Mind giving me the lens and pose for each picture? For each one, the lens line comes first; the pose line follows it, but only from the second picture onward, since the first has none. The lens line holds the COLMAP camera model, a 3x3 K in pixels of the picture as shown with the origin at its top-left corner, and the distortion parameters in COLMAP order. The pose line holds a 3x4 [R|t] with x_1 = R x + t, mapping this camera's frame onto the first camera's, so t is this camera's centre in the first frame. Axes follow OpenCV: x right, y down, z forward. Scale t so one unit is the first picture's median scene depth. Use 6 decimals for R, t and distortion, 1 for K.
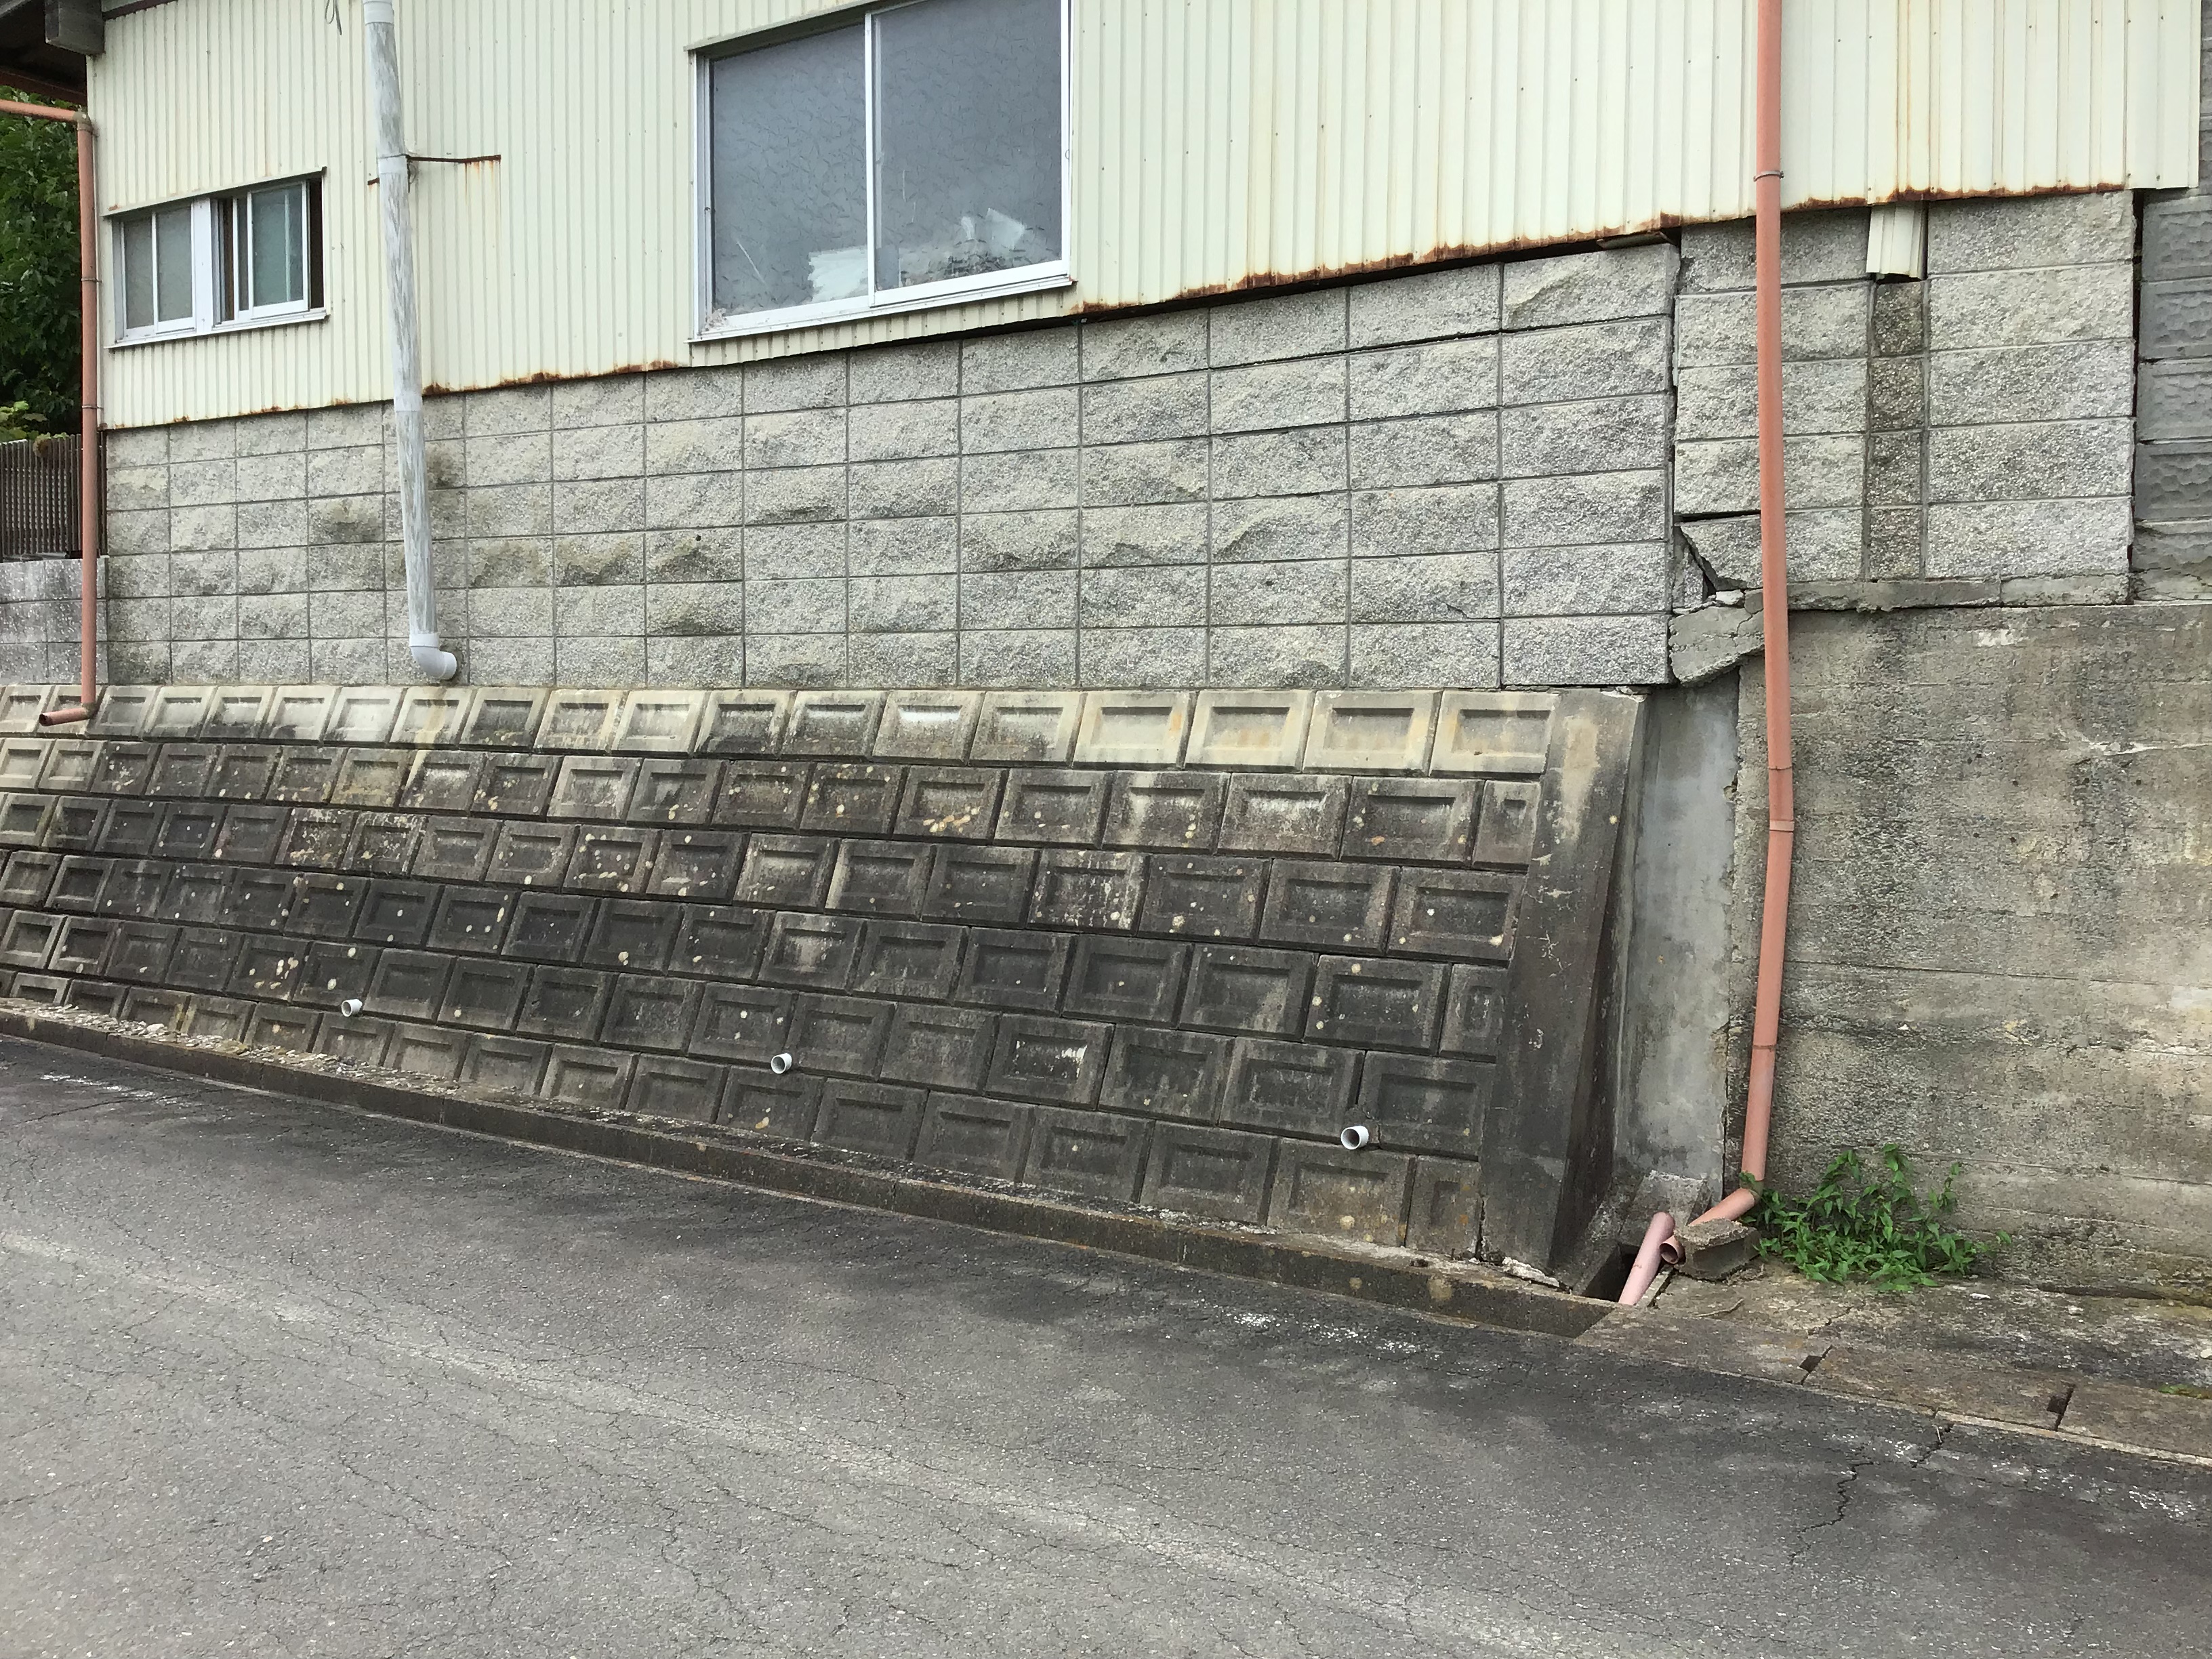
lens RADIAL K [[2018.1, 0, 1098.8], [0, 2018.1, 818.8], [0, 0, 1]] dist [0.128020, -0.275826]
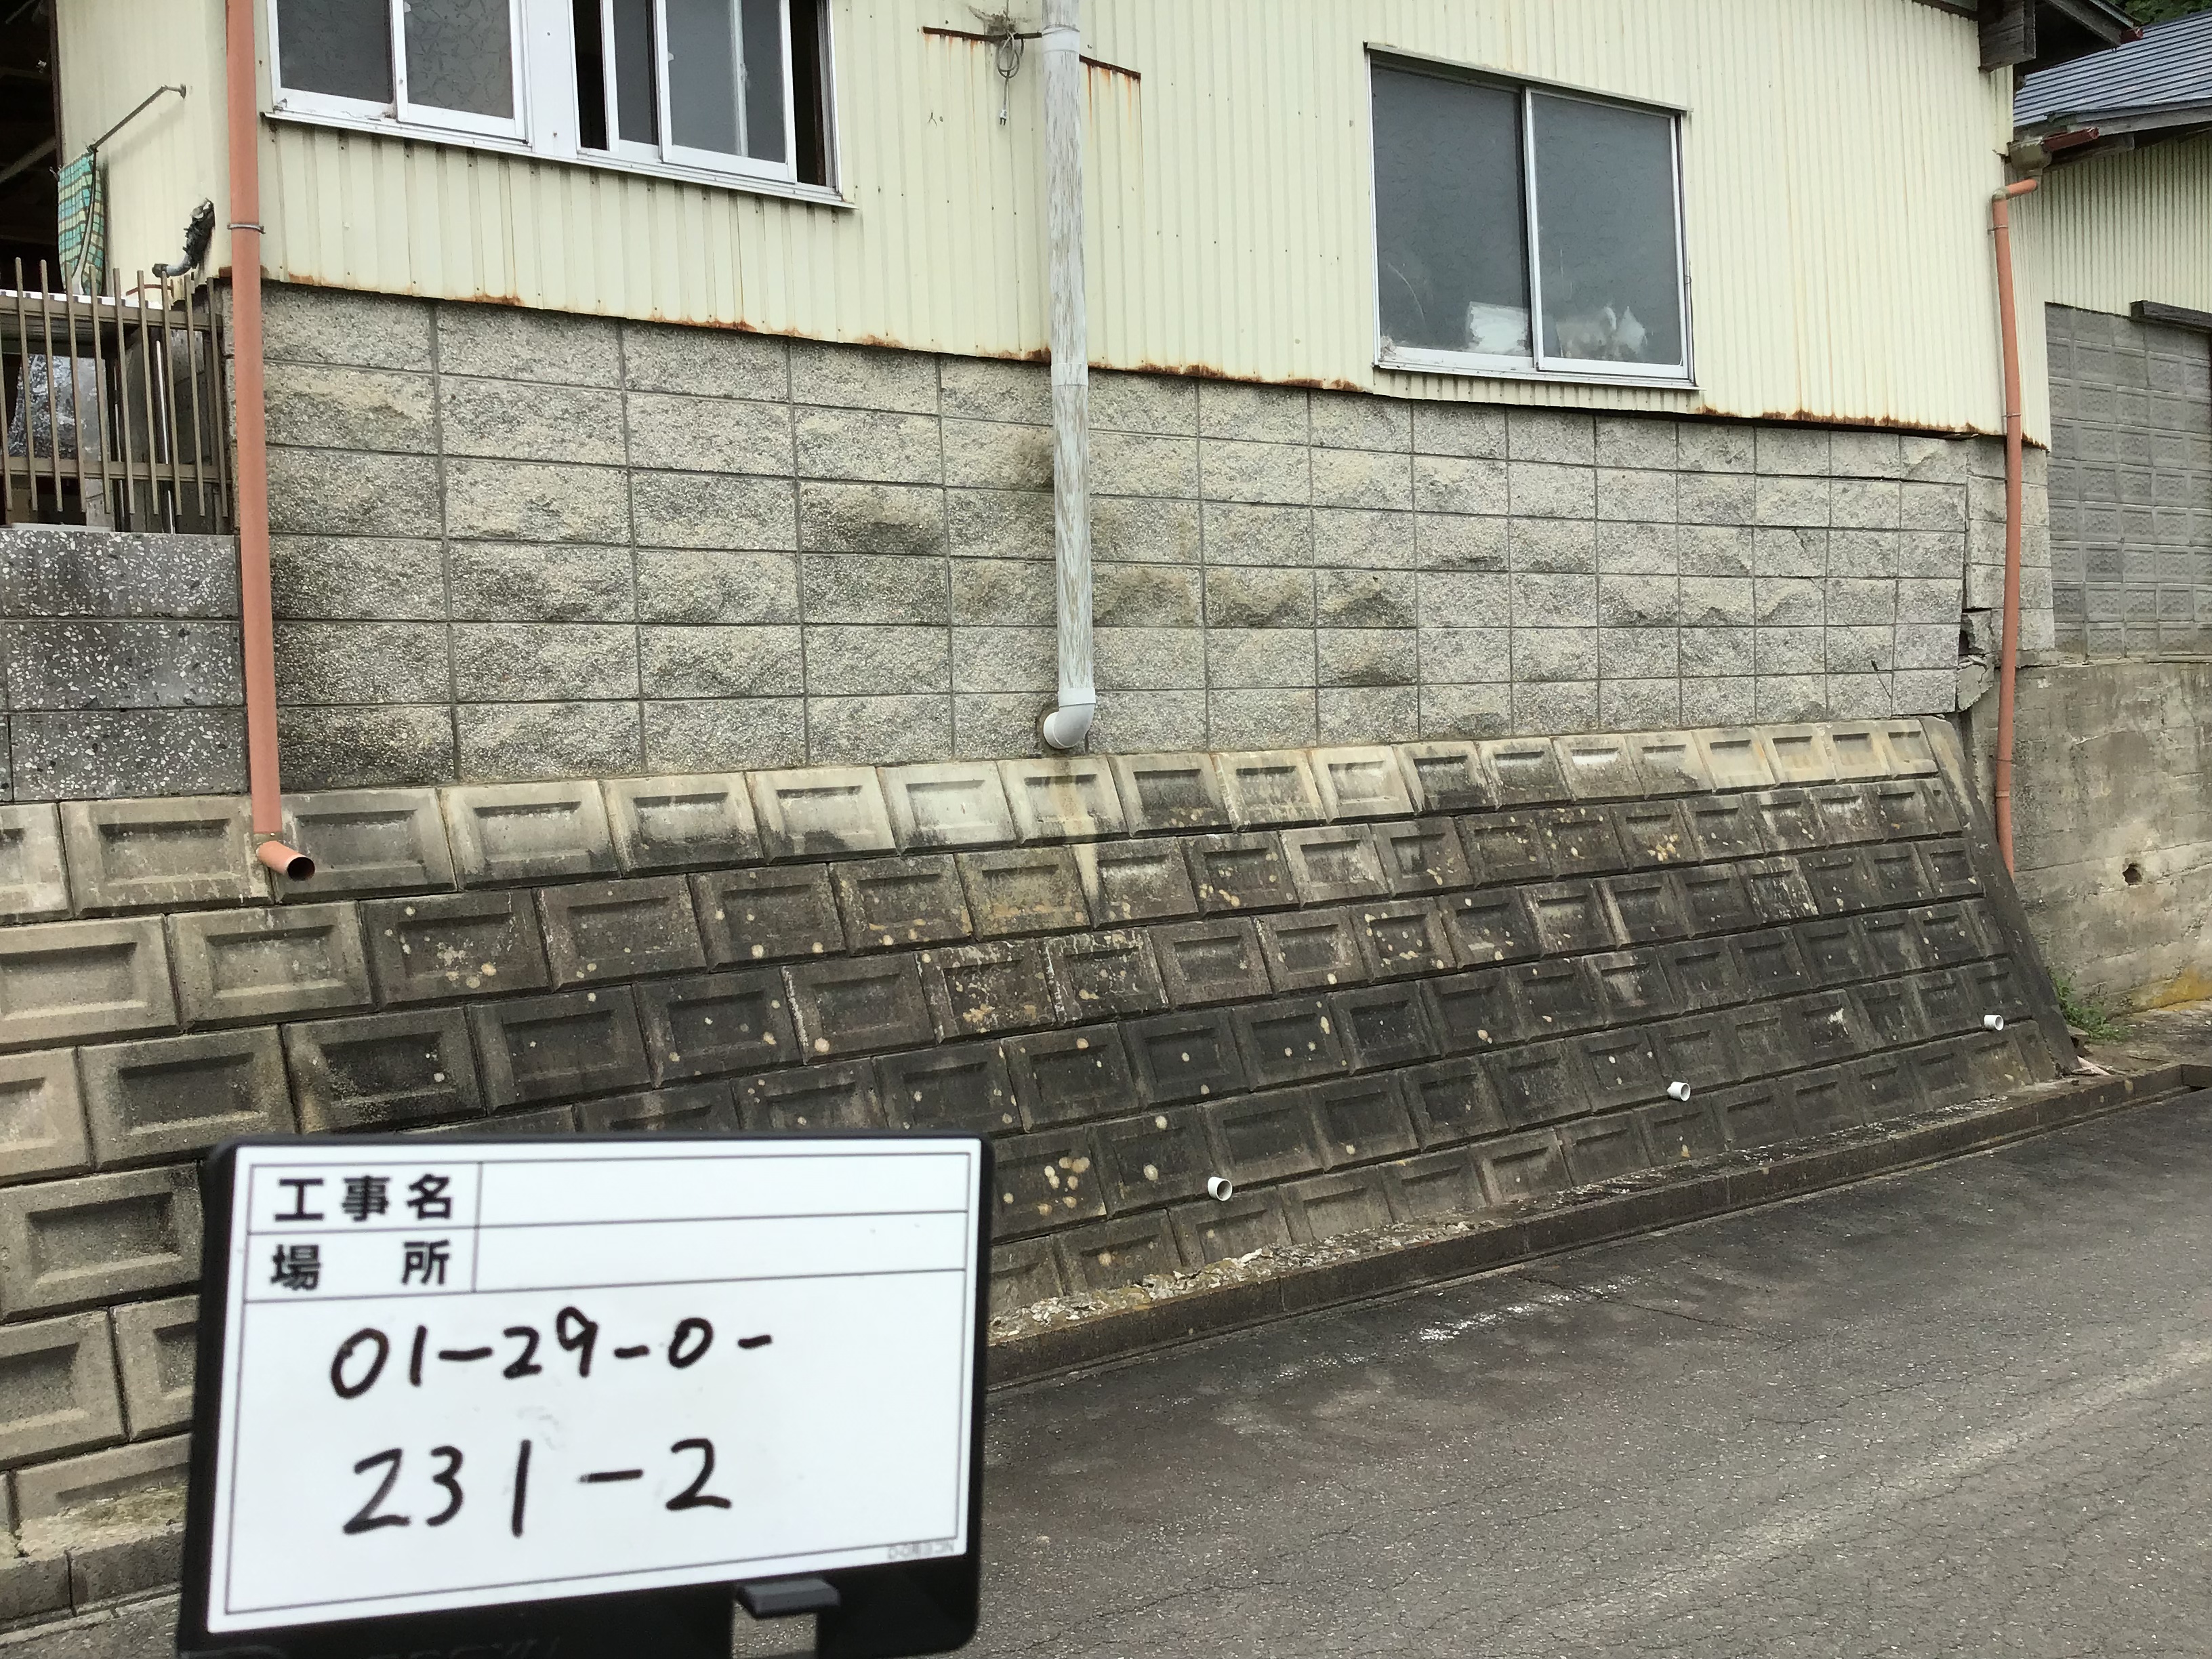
lens RADIAL K [[2018.1, 0, 1098.8], [0, 2018.1, 818.8], [0, 0, 1]] dist [0.128020, -0.275826]
pose [[0.347581, -0.067442, 0.935221, -1.400710], [0.083818, 0.995652, 0.040649, -0.099723], [-0.933896, 0.064260, 0.351722, 1.017084]]
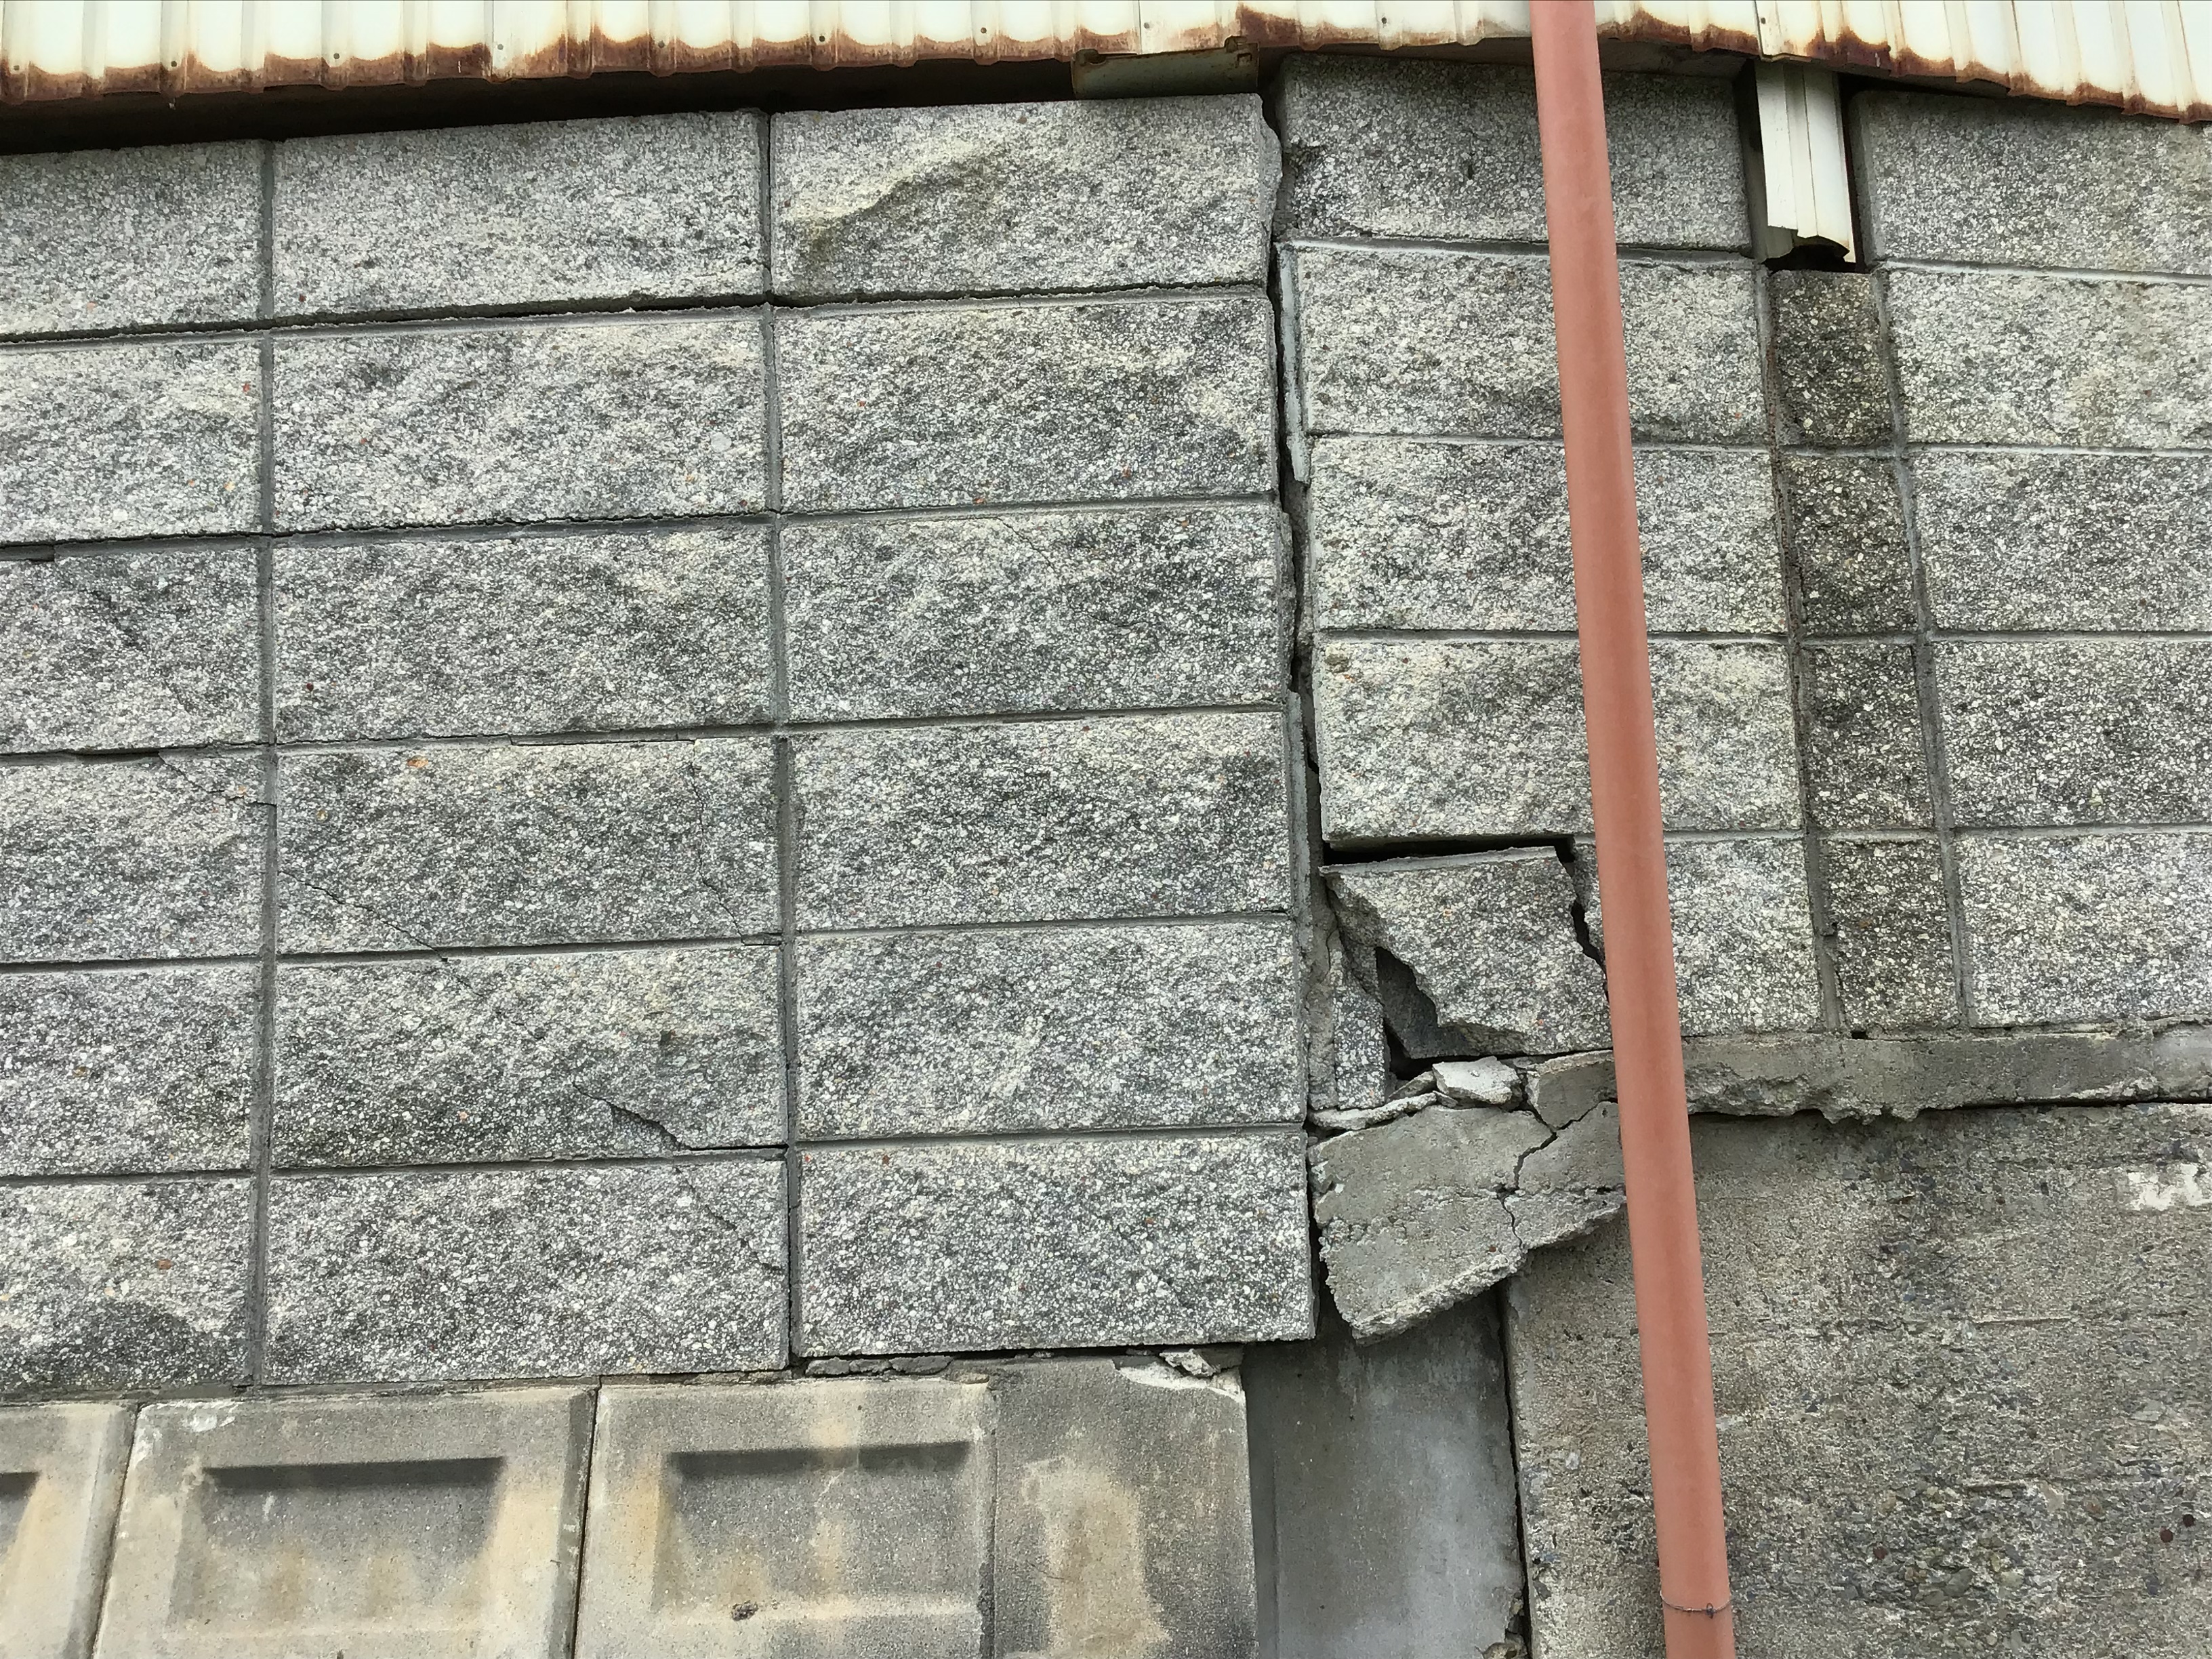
lens RADIAL K [[2001.6, 0, 1106.0], [0, 2001.6, 829.5], [0, 0, 1]] dist [0.145025, -0.297487]
pose [[0.838962, 0.042793, 0.542505, 0.064072], [0.065499, 0.981715, -0.178730, -0.087195], [-0.540234, 0.185482, 0.820819, 0.696323]]
